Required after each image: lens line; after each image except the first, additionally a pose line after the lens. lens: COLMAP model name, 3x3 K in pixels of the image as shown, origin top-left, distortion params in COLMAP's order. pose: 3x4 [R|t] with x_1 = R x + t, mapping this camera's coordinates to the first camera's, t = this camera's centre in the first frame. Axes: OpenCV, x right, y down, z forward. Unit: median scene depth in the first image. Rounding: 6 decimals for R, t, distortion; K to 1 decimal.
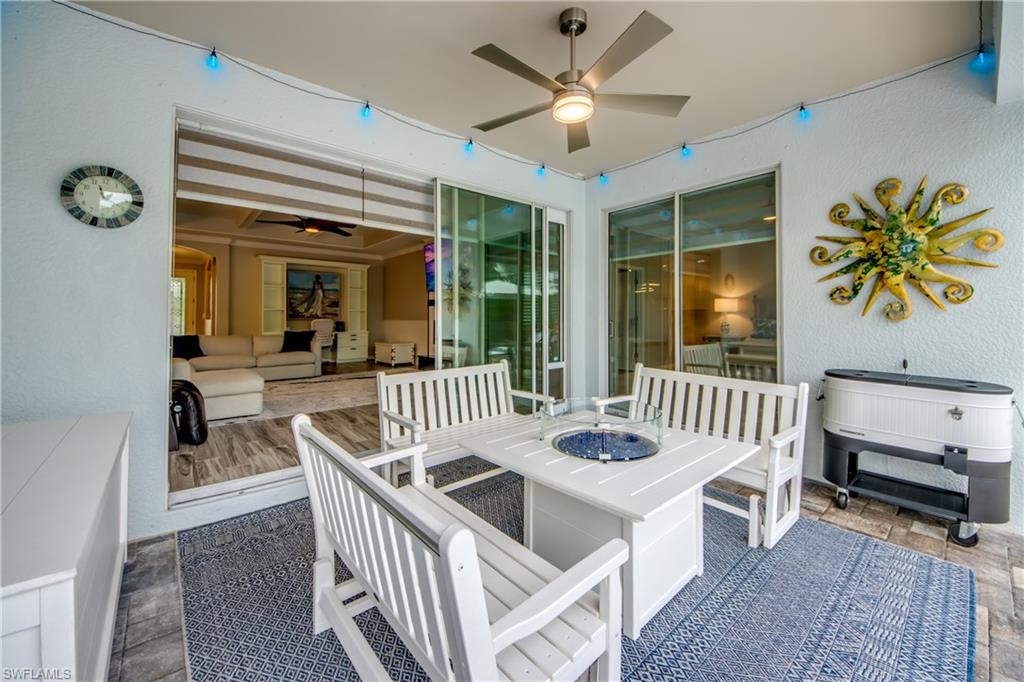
lens RADIAL K [[398.2, 0, 505.5], [0, 398.2, 317.0], [0, 0, 1]] dist [0.016786, -0.009638]
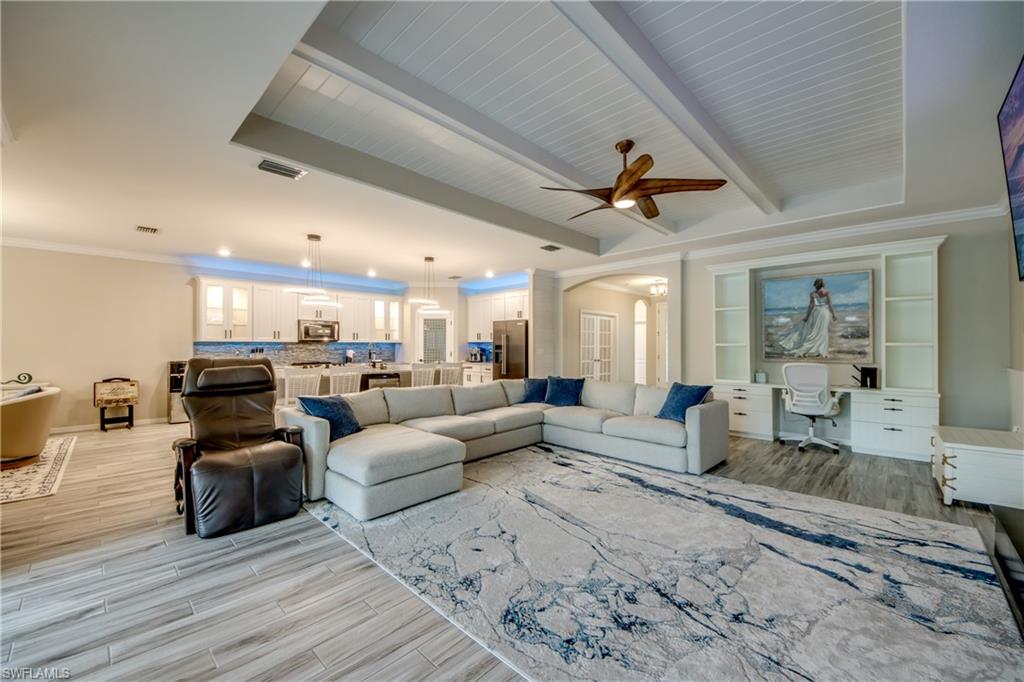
lens RADIAL K [[398.2, 0, 510.8], [0, 398.2, 347.1], [0, 0, 1]] dist [0.016786, -0.009638]
pose [[0.125344, -0.000294, -0.992113, 0.016429], [-0.003686, 0.999993, -0.000762, -0.012558], [0.992106, 0.003752, 0.125342, 0.522062]]
